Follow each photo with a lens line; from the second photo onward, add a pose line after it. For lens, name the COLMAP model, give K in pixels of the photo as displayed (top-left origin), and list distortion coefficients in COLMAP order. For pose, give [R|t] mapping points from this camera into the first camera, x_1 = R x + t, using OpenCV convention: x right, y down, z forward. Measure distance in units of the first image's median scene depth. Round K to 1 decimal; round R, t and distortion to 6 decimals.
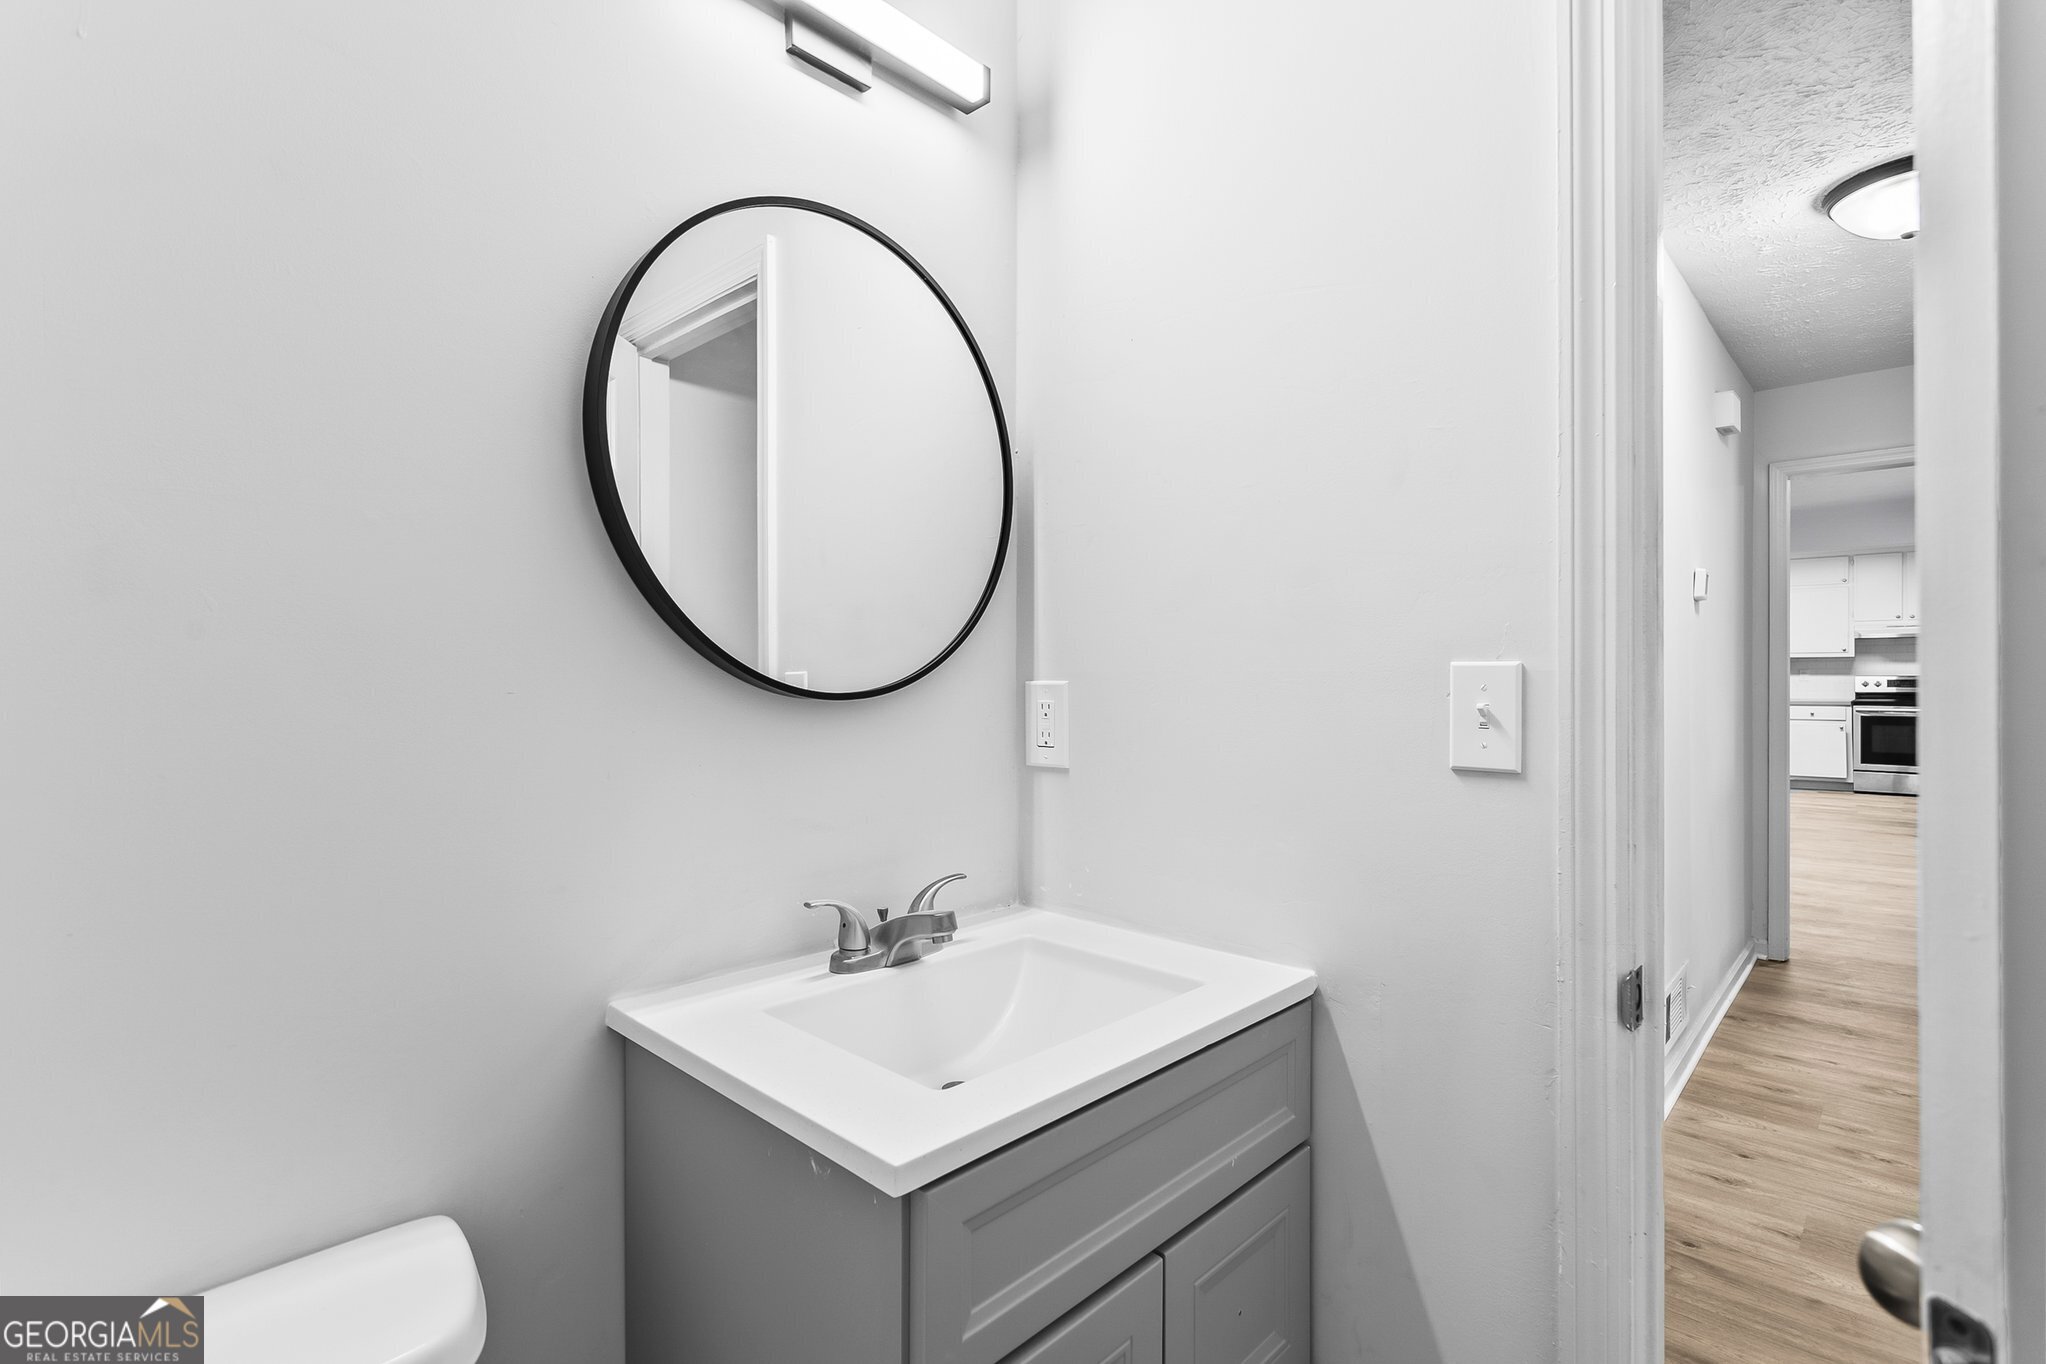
lens RADIAL K [[949.4, 0, 1017.5], [0, 949.4, 678.6], [0, 0, 1]] dist [-0.005295, 0.000124]
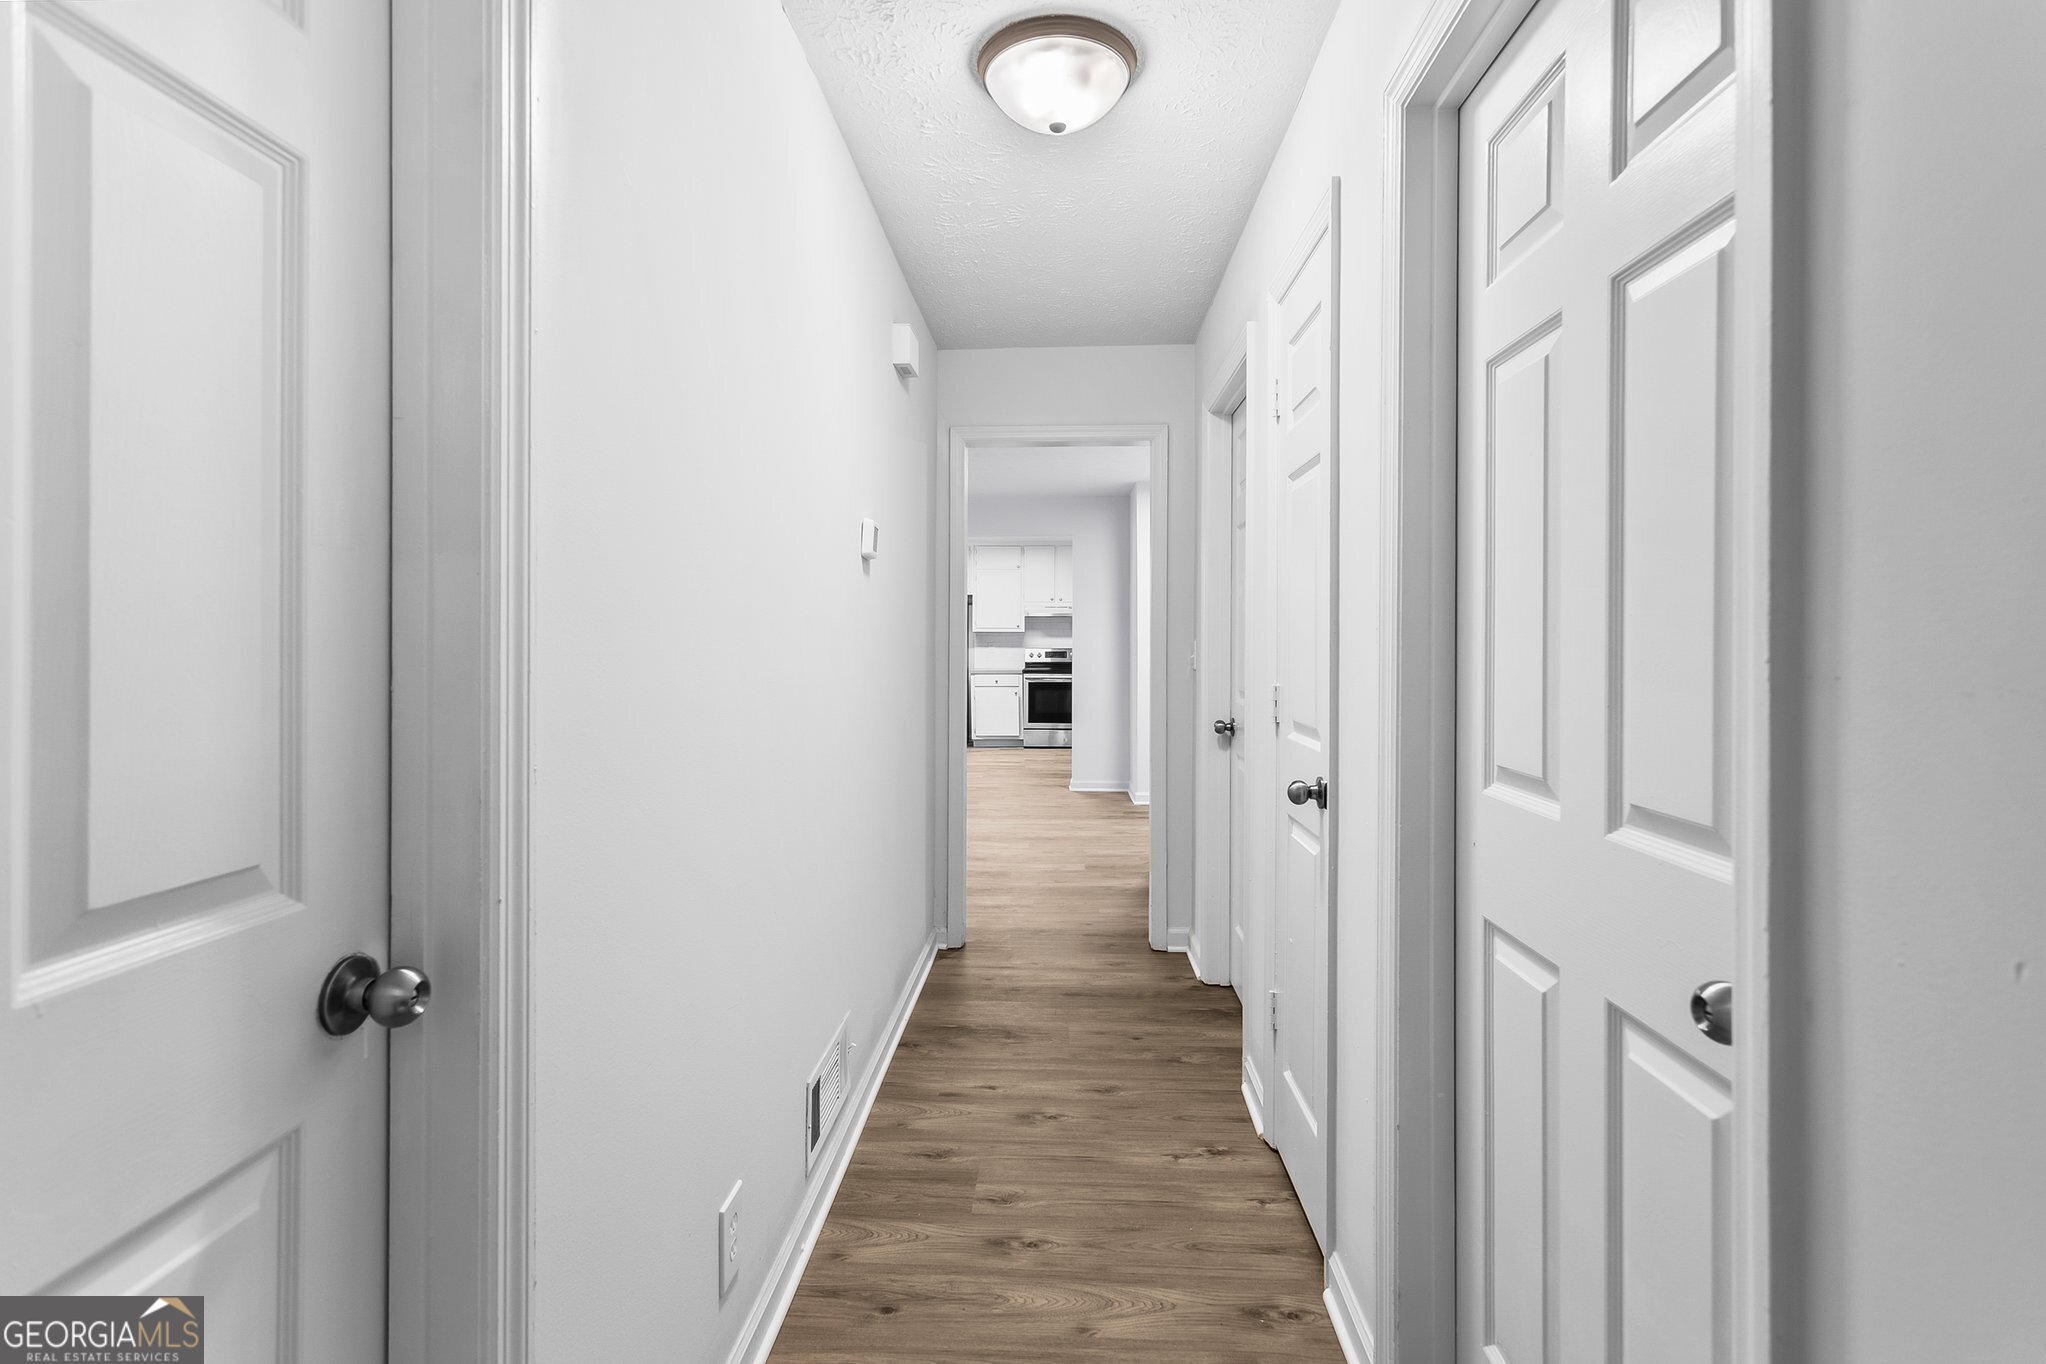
lens RADIAL K [[949.4, 0, 1020.3], [0, 949.4, 667.2], [0, 0, 1]] dist [-0.005295, 0.000124]
pose [[0.755332, -0.011139, 0.655247, 0.243148], [-0.001579, 0.999822, 0.018816, -0.003752], [-0.655340, -0.015246, 0.755180, 0.253165]]
